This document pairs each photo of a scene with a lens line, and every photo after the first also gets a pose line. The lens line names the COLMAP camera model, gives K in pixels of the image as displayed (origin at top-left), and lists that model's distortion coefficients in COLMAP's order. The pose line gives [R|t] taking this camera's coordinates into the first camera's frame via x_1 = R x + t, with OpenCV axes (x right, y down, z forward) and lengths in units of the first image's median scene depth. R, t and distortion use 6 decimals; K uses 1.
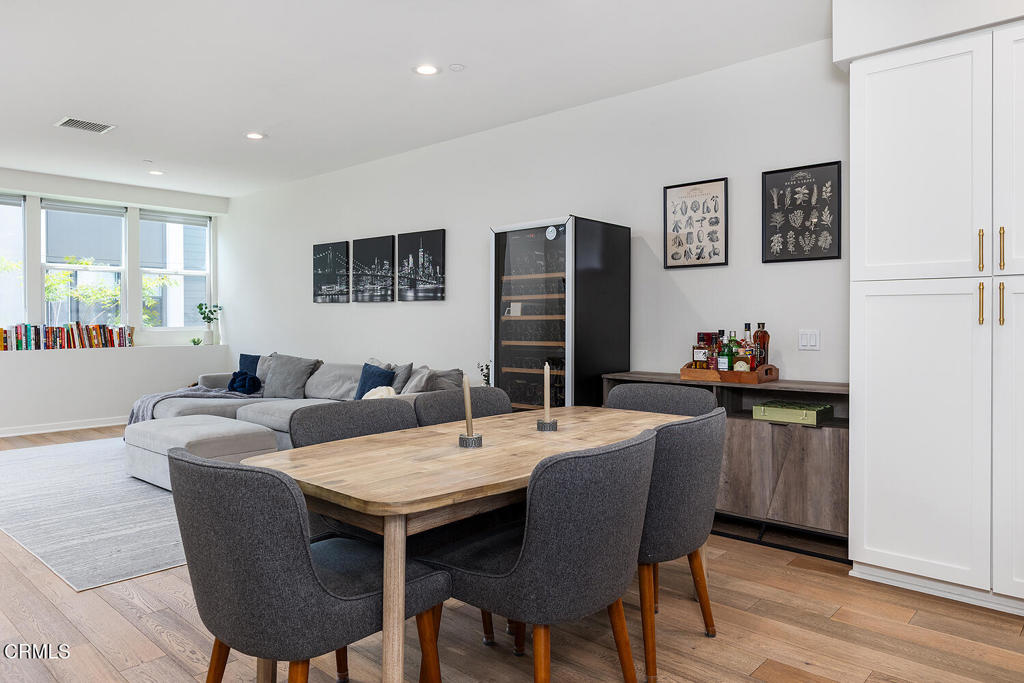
lens RADIAL K [[678.1, 0, 511.9], [0, 678.1, 321.6], [0, 0, 1]] dist [-0.000299, -0.000183]
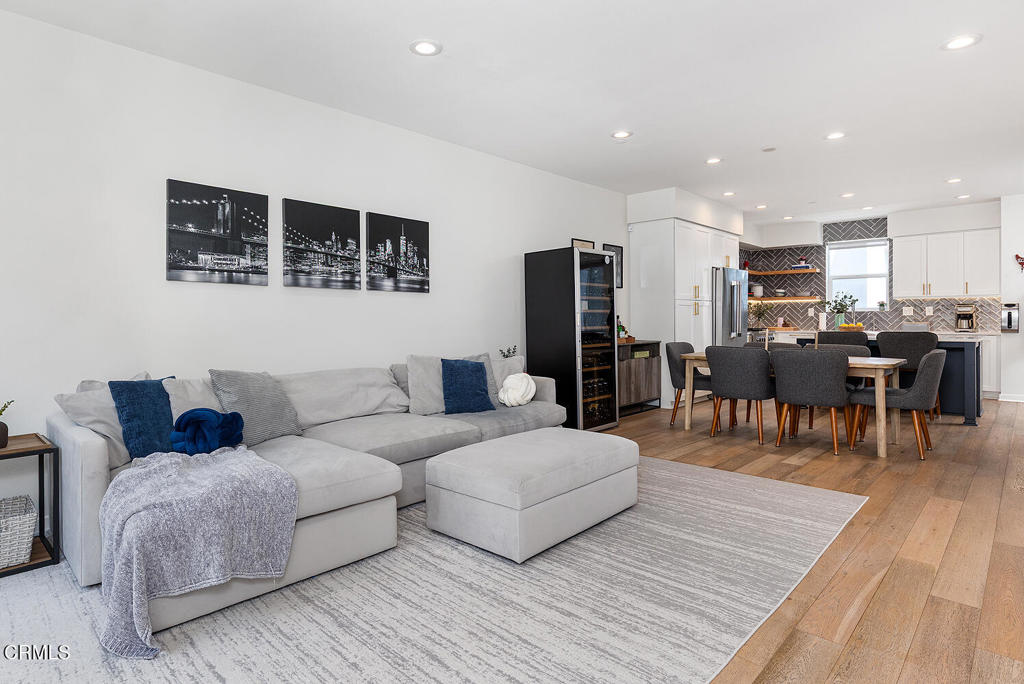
lens RADIAL K [[531.9, 0, 511.5], [0, 531.9, 317.0], [0, 0, 1]] dist [-0.000166, 0.000082]
pose [[0.036884, 0.005503, 0.999304, -0.842615], [0.008706, 0.999945, -0.005828, 0.009418], [-0.999282, 0.008915, 0.036834, 0.805441]]
